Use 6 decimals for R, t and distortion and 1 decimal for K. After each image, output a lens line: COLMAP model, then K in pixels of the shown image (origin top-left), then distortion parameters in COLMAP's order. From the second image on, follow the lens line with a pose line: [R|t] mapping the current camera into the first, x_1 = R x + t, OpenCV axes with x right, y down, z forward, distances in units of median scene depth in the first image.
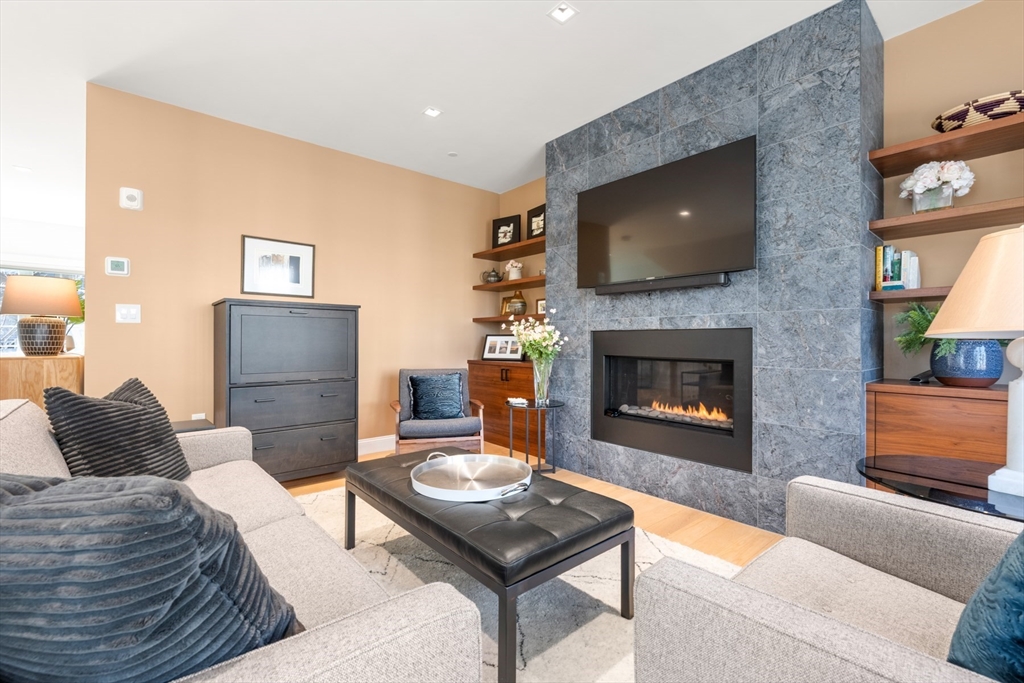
lens RADIAL K [[436.7, 0, 506.6], [0, 436.7, 339.7], [0, 0, 1]] dist [0.001025, -0.000574]
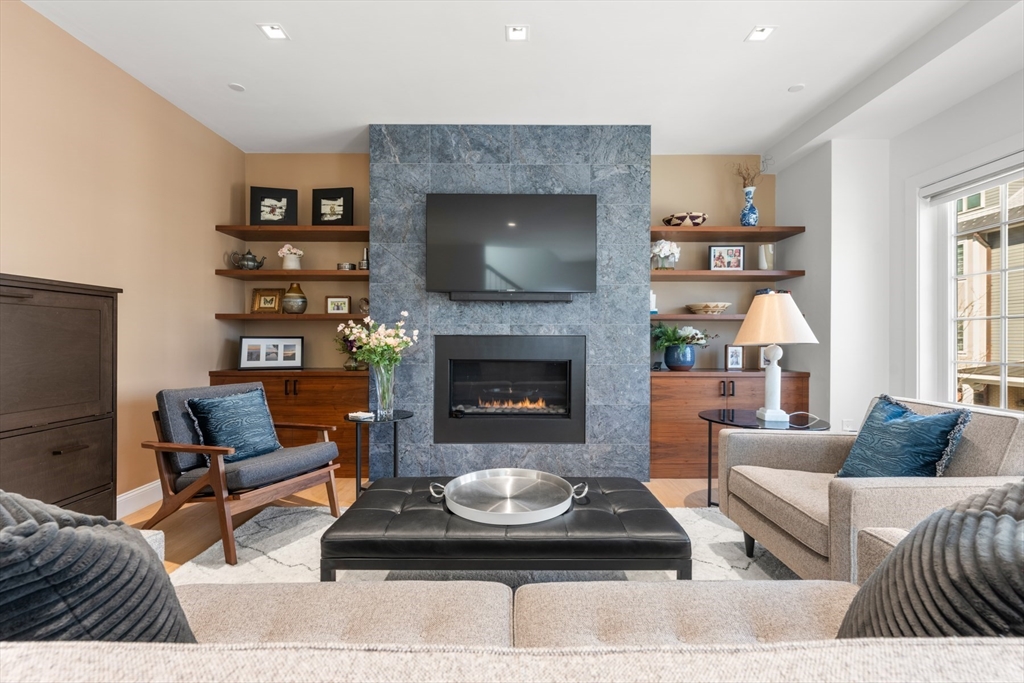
lens RADIAL K [[436.7, 0, 508.4], [0, 436.7, 341.1], [0, 0, 1]] dist [0.001025, -0.000574]
pose [[0.648643, -0.002195, 0.761089, -0.496377], [-0.002786, 0.999982, 0.005258, -0.013348], [-0.761087, -0.005531, 0.648626, 0.245491]]
